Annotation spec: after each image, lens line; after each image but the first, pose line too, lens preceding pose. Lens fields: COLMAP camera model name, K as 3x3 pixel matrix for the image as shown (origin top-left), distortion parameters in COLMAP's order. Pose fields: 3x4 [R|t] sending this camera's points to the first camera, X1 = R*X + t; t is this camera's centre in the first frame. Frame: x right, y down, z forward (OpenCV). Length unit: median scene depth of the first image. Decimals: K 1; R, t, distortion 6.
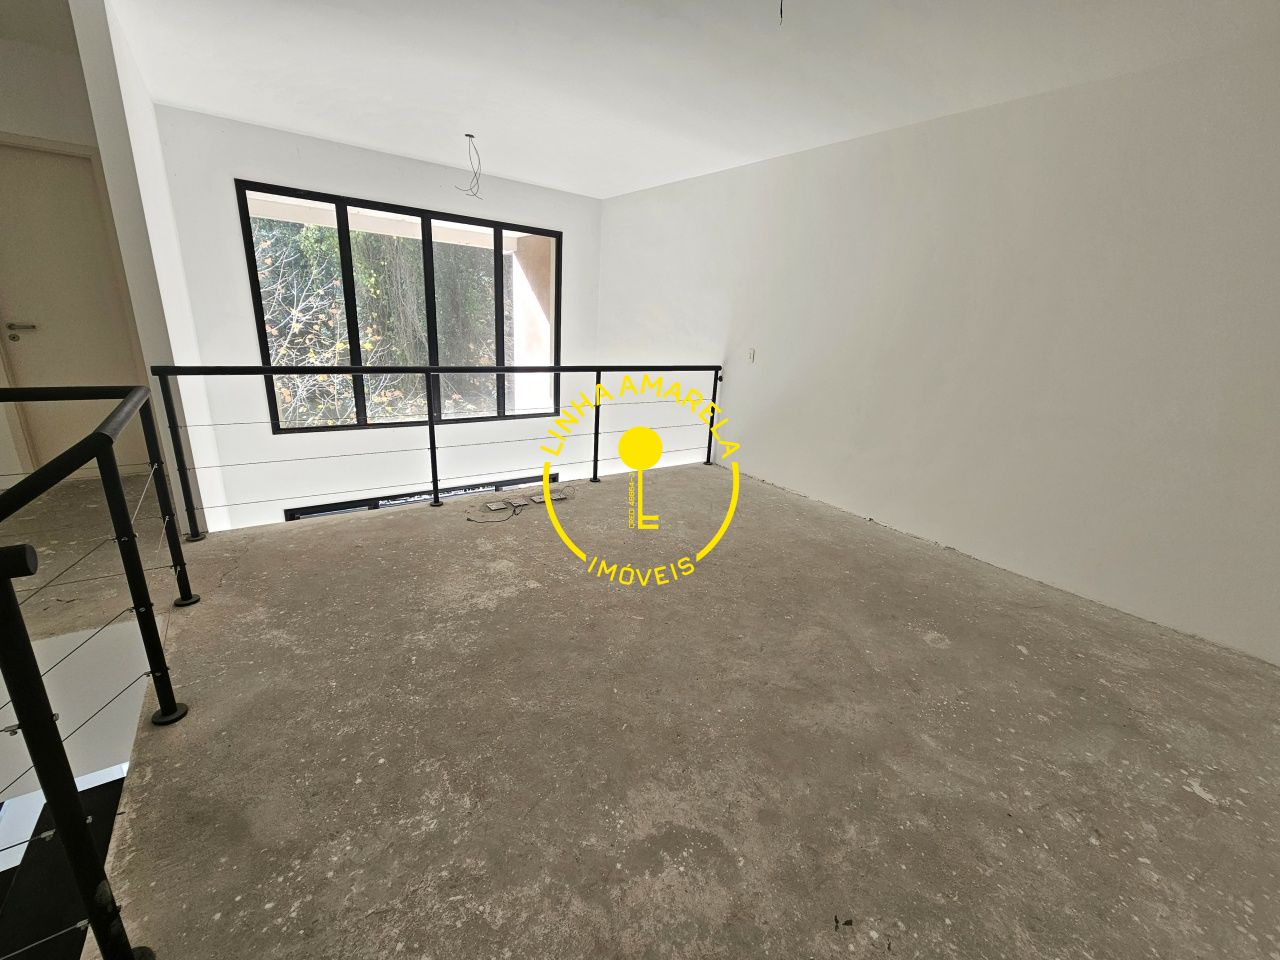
lens RADIAL K [[526.5, 0, 643.2], [0, 526.5, 480.8], [0, 0, 1]] dist [-0.003357, 0.002474]
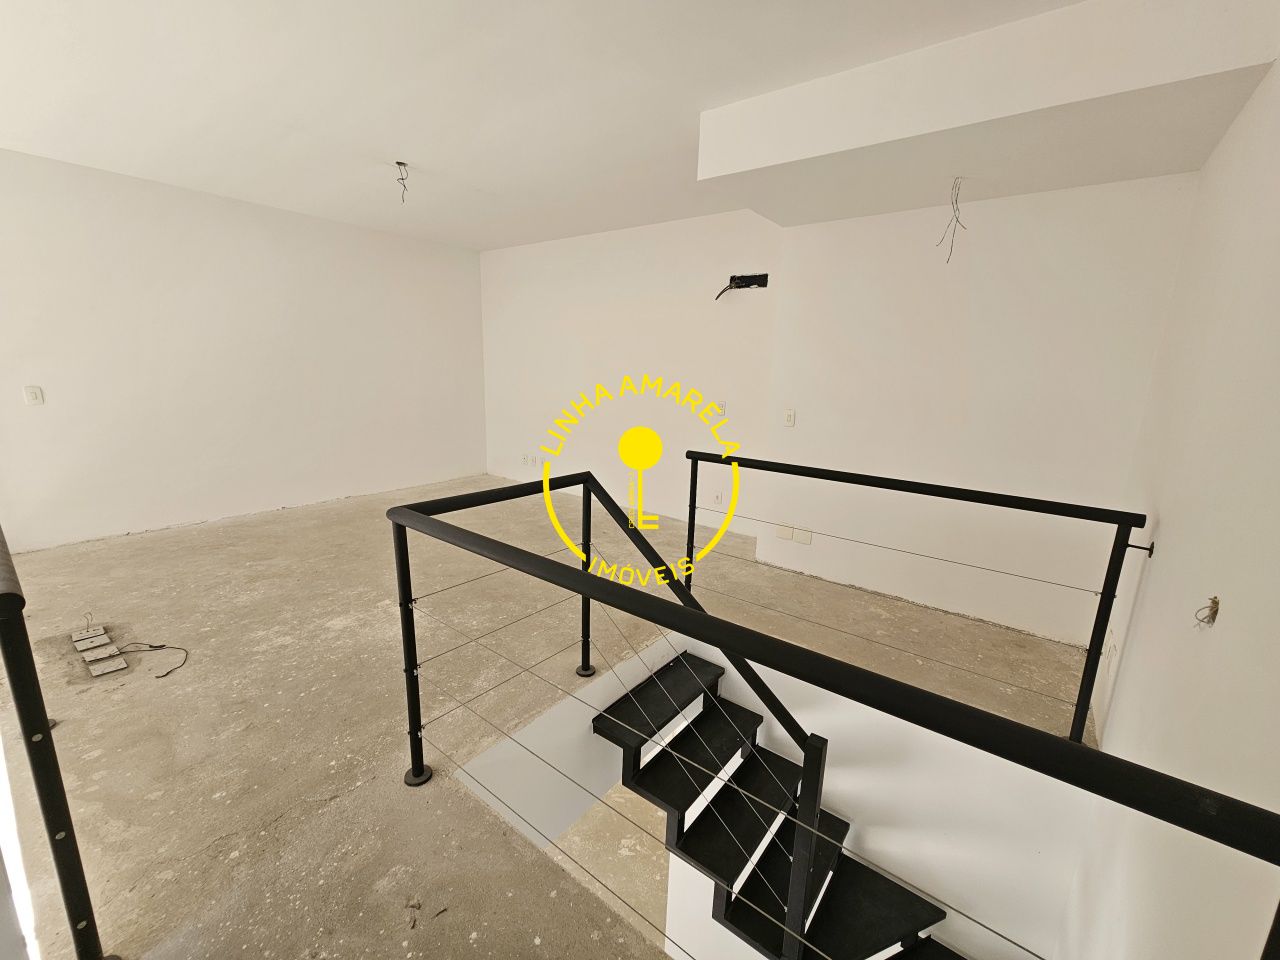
lens RADIAL K [[526.5, 0, 643.2], [0, 526.5, 480.8], [0, 0, 1]] dist [-0.003357, 0.002474]
pose [[-0.280272, -0.274220, 0.919919, -1.485824], [0.238749, 0.908300, 0.343496, -0.333221], [-0.929756, 0.315902, -0.189102, 0.678241]]
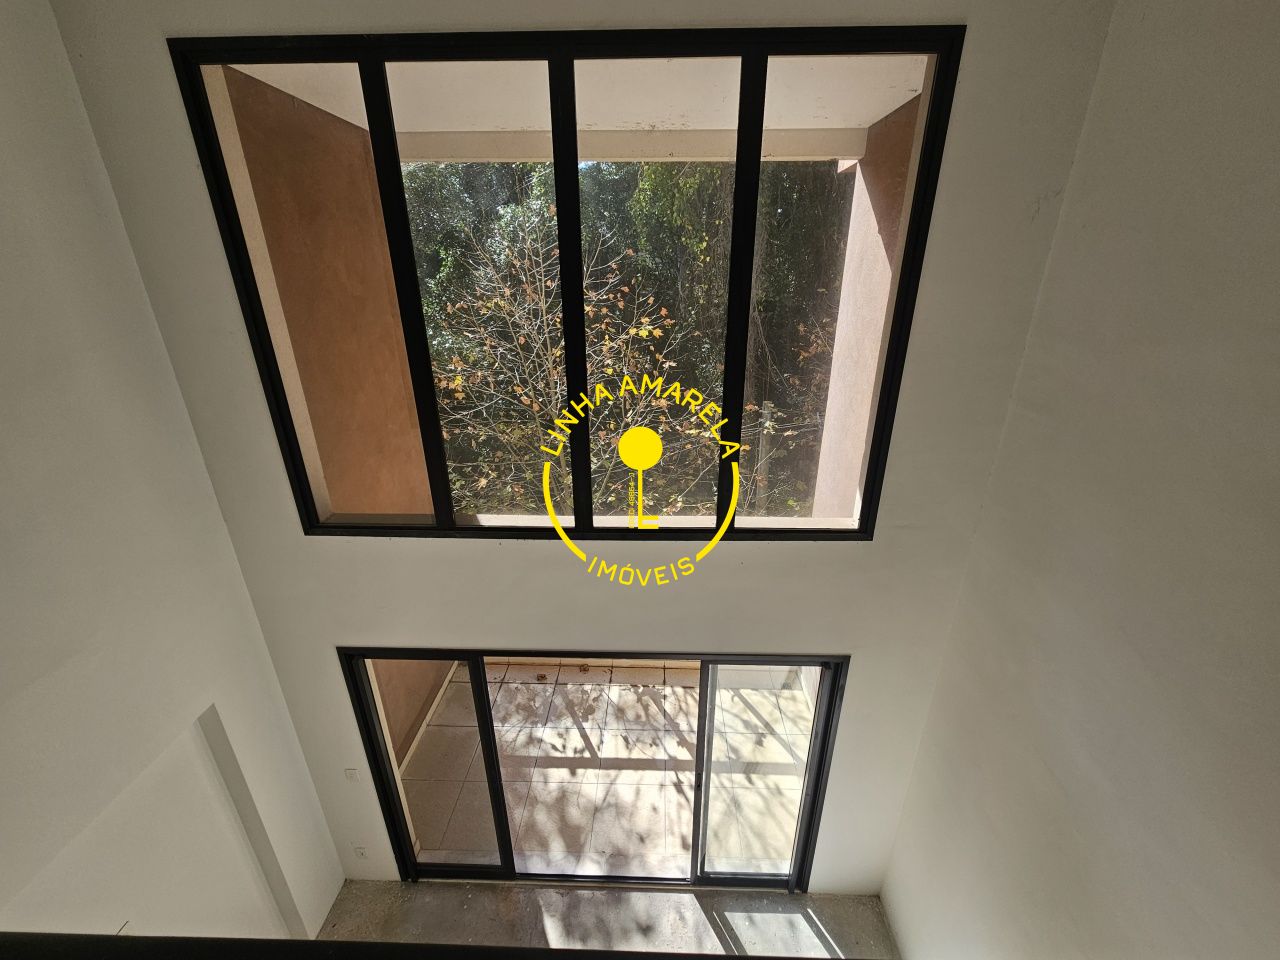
lens RADIAL K [[526.5, 0, 643.2], [0, 526.5, 480.8], [0, 0, 1]] dist [-0.003357, 0.002474]
pose [[0.786664, 0.171932, -0.592959, -0.171828], [-0.132637, 0.985079, 0.109663, -0.509342], [0.602966, -0.007619, 0.797731, 1.517678]]
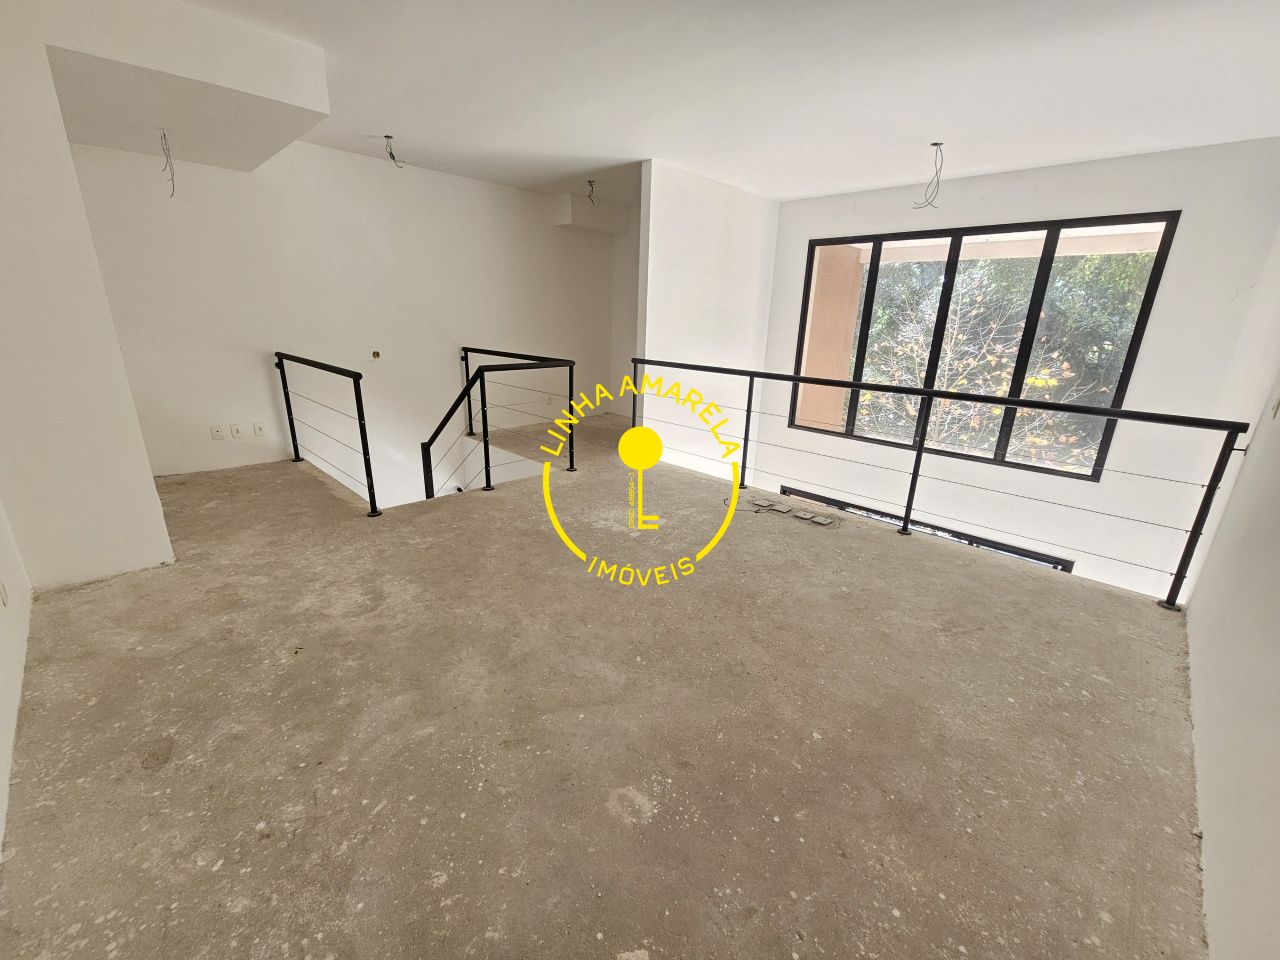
lens RADIAL K [[526.5, 0, 643.2], [0, 526.5, 480.8], [0, 0, 1]] dist [-0.003357, 0.002474]
pose [[0.169271, 0.237538, -0.956516, 1.057034], [-0.312962, 0.933245, 0.176375, -0.162526], [0.934560, 0.269498, 0.232311, 0.769662]]
